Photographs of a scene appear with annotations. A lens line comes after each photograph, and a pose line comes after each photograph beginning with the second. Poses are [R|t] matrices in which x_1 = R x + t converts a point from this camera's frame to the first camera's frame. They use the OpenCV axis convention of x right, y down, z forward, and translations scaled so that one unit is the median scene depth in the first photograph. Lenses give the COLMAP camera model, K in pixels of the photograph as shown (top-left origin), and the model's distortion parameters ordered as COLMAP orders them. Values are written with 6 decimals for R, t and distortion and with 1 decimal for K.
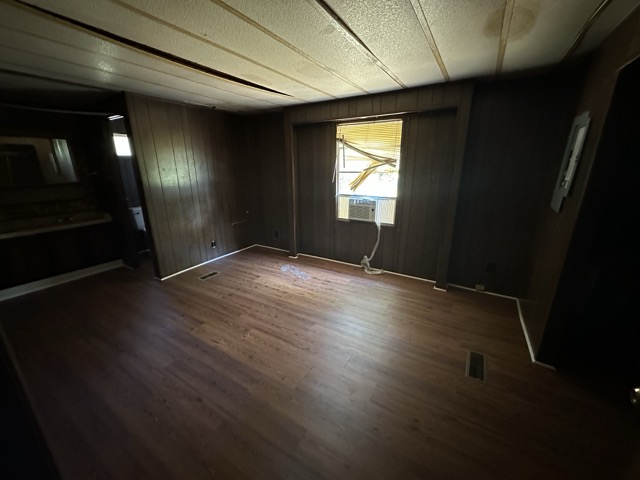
lens RADIAL K [[256.9, 0, 320.6], [0, 256.9, 241.9], [0, 0, 1]] dist [0.000926, -0.000067]
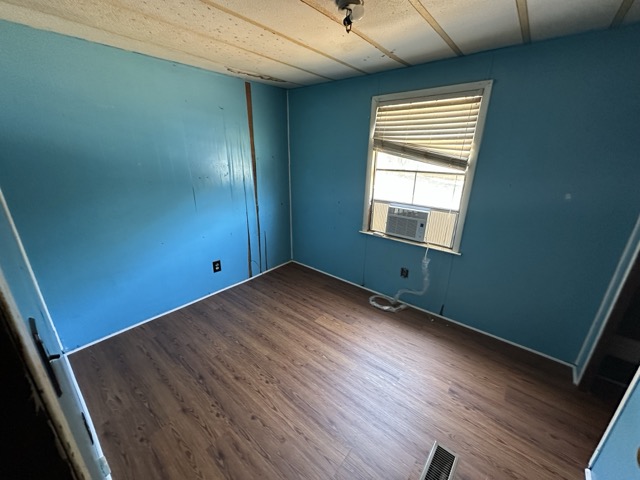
lens RADIAL K [[256.9, 0, 321.6], [0, 256.9, 236.4], [0, 0, 1]] dist [0.000926, -0.000067]
pose [[0.988269, 0.062957, -0.139140, 0.034851], [-0.058532, 0.997648, 0.035674, -0.109725], [0.141059, -0.027111, 0.989630, 0.287760]]
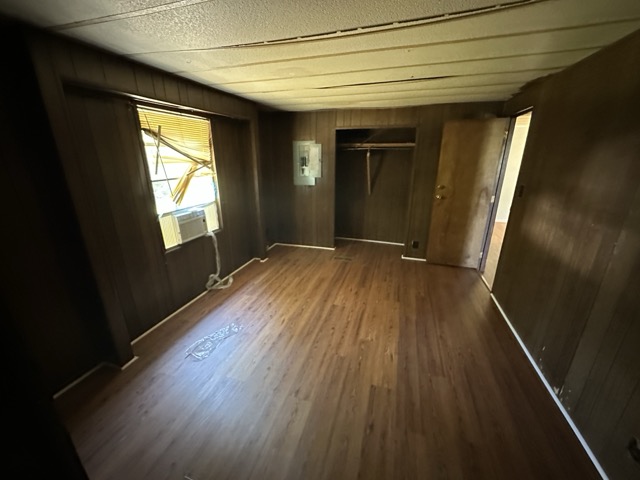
lens RADIAL K [[256.9, 0, 322.4], [0, 256.9, 241.2], [0, 0, 1]] dist [0.000926, -0.000067]
pose [[-0.250054, -0.301443, 0.920111, -0.735894], [0.282091, 0.886393, 0.367059, -0.279530], [-0.926227, 0.351340, -0.136612, 0.819613]]
